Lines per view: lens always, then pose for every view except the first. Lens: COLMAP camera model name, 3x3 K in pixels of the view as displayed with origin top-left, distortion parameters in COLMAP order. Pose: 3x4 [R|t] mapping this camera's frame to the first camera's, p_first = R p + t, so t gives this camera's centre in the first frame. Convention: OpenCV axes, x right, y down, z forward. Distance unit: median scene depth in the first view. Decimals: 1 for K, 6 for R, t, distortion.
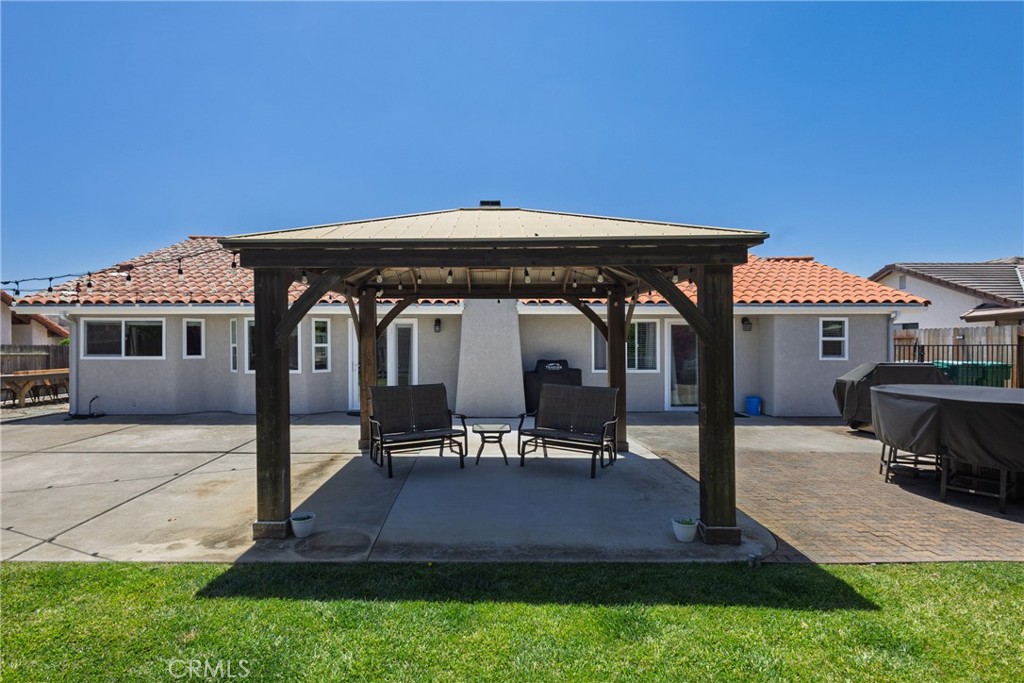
lens RADIAL K [[479.6, 0, 512.0], [0, 479.6, 341.5], [0, 0, 1]] dist [0.003267, 0.000637]
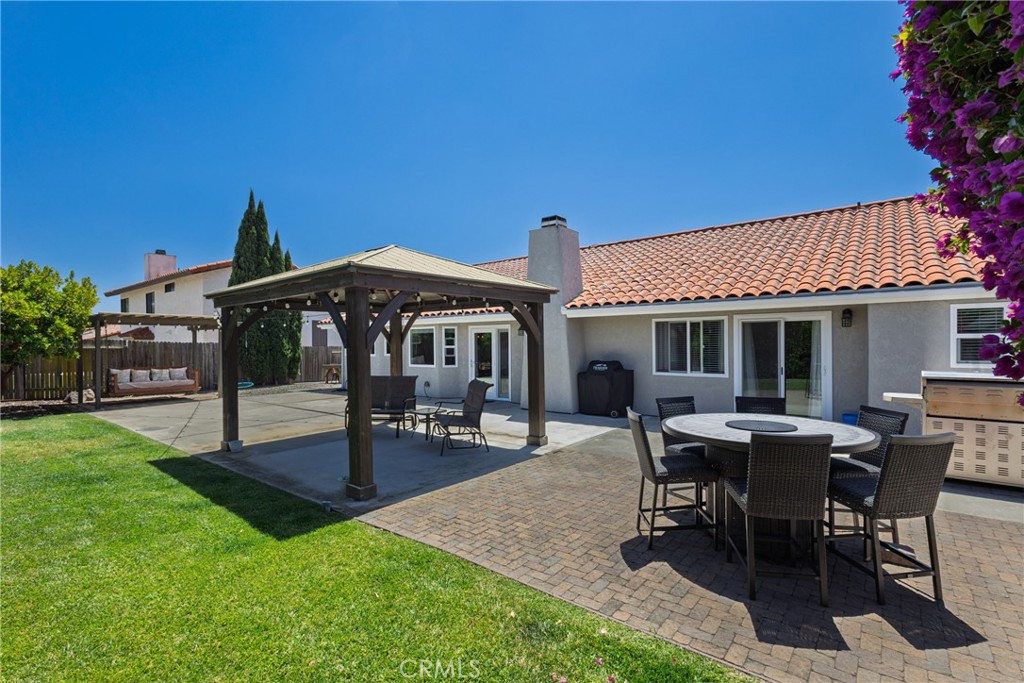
lens RADIAL K [[467.7, 0, 509.3], [0, 467.7, 341.2], [0, 0, 1]] dist [0.007181, 0.000159]
pose [[0.787579, -0.009178, -0.616145, 0.837120], [0.007926, 0.999957, -0.004764, -0.000644], [0.616162, -0.001132, 0.787619, 0.132066]]
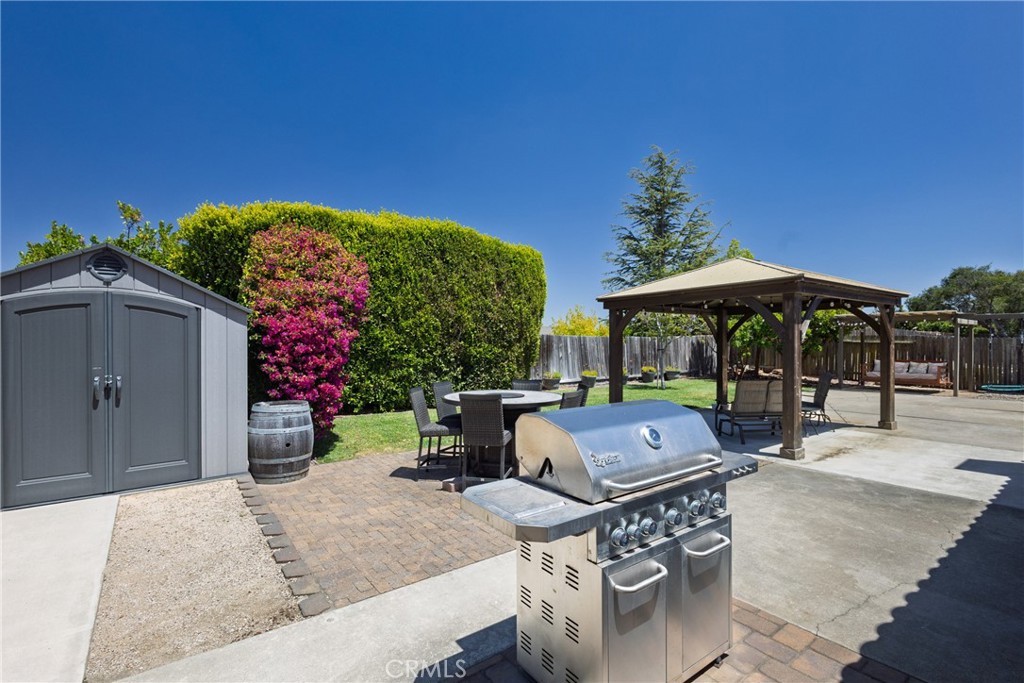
lens RADIAL K [[467.7, 0, 509.3], [0, 467.7, 341.2], [0, 0, 1]] dist [0.007181, 0.000159]
pose [[-0.789602, -0.001823, -0.613616, 1.213083], [-0.001406, 0.999998, -0.001161, 0.004742], [0.613618, -0.000054, -0.789603, 1.354478]]
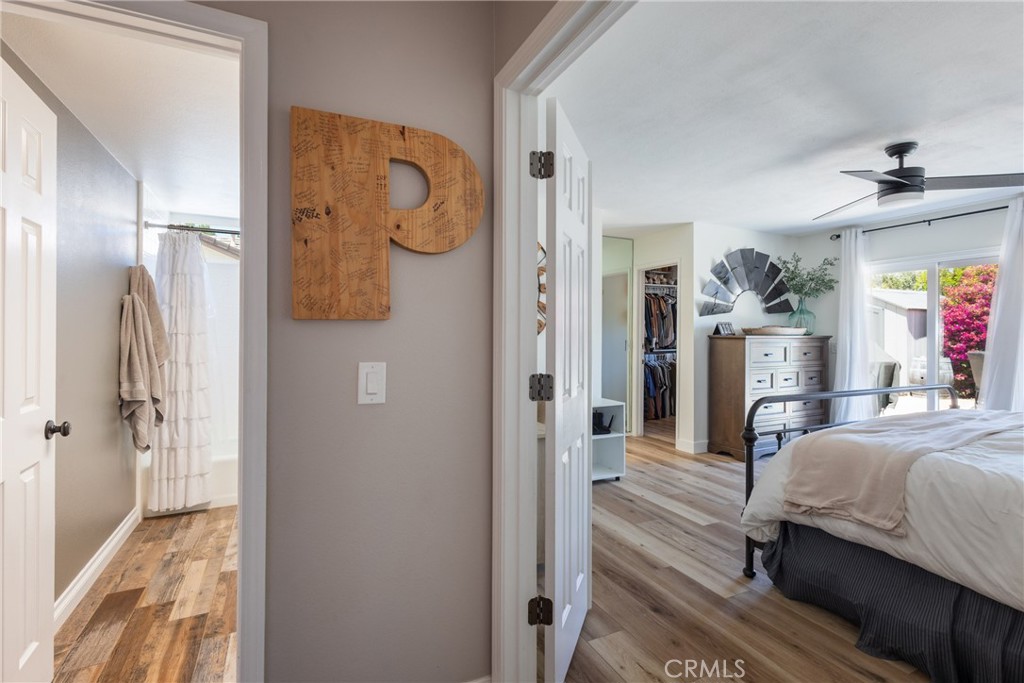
lens RADIAL K [[467.7, 0, 509.3], [0, 467.7, 341.2], [0, 0, 1]] dist [0.007181, 0.000159]
pose [[-0.444493, -0.010957, 0.895716, 0.337211], [0.000812, 0.999920, 0.012635, 0.038141], [-0.895782, 0.006343, -0.444448, 2.275206]]
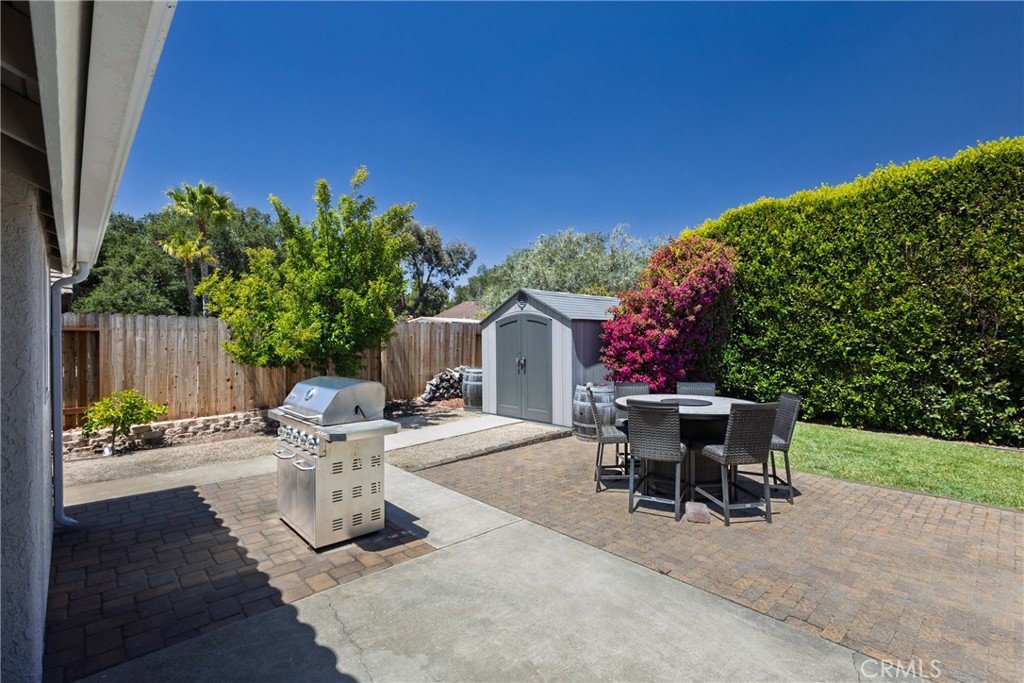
lens RADIAL K [[467.7, 0, 509.3], [0, 467.7, 341.2], [0, 0, 1]] dist [0.007181, 0.000159]
pose [[-0.692244, -0.006665, 0.721633, 0.417945], [0.000886, 0.999949, 0.010086, -0.001939], [-0.721663, 0.007621, -0.692203, 1.381765]]
